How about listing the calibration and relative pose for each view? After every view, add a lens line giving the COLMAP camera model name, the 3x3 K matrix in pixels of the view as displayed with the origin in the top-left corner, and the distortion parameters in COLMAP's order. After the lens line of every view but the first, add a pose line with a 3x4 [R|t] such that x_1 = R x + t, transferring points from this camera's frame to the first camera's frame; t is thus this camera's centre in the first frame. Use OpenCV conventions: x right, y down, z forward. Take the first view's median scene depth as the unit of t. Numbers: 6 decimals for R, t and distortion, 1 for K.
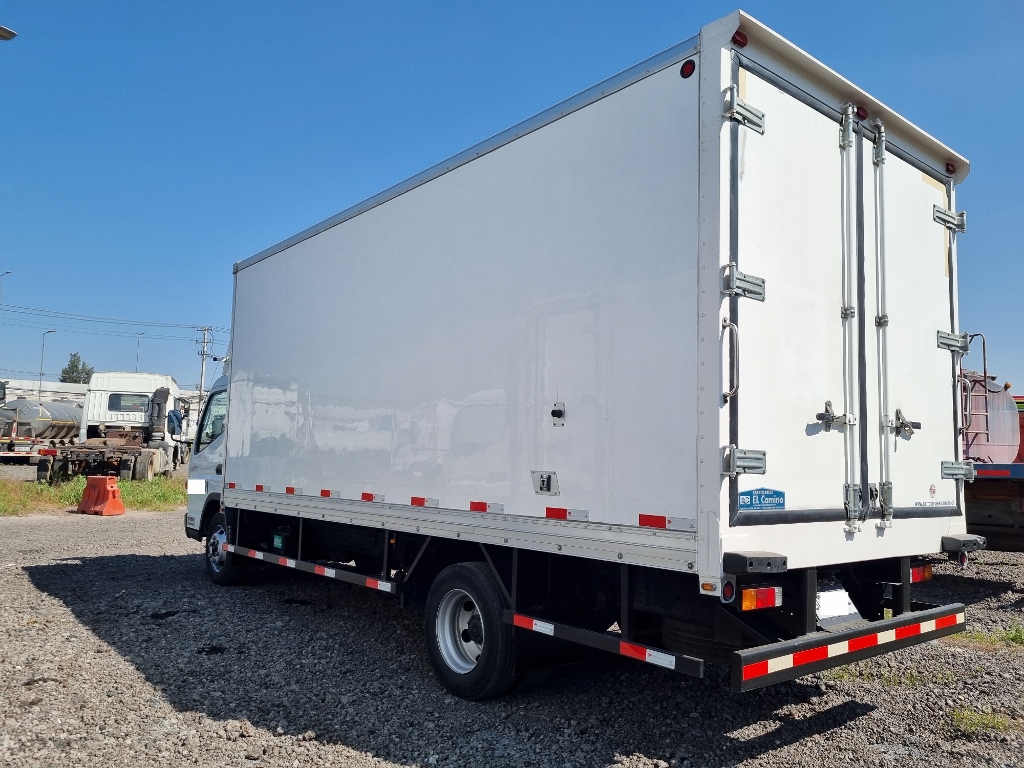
lens RADIAL K [[785.9, 0, 512.0], [0, 785.9, 384.0], [0, 0, 1]] dist [0.040298, -0.071316]
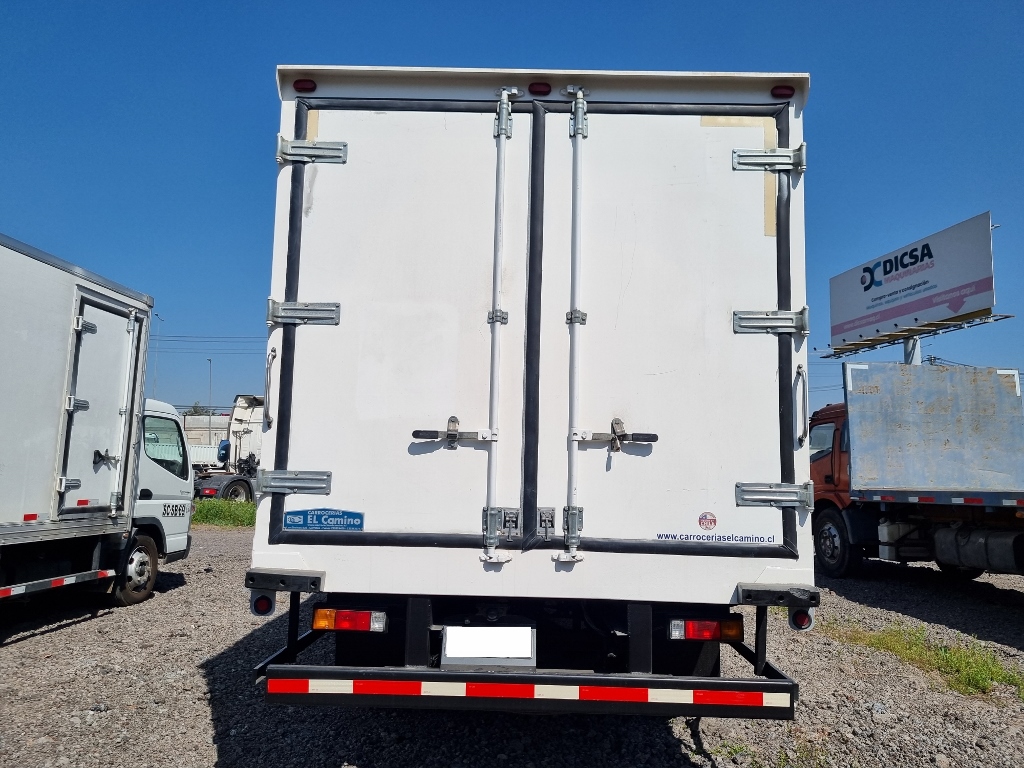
lens RADIAL K [[785.9, 0, 512.0], [0, 785.9, 384.0], [0, 0, 1]] dist [0.040298, -0.071316]
pose [[0.760460, -0.090786, -0.643008, 1.138807], [0.061103, 0.995790, -0.068331, 0.054723], [0.646504, 0.012674, 0.762805, 0.368427]]
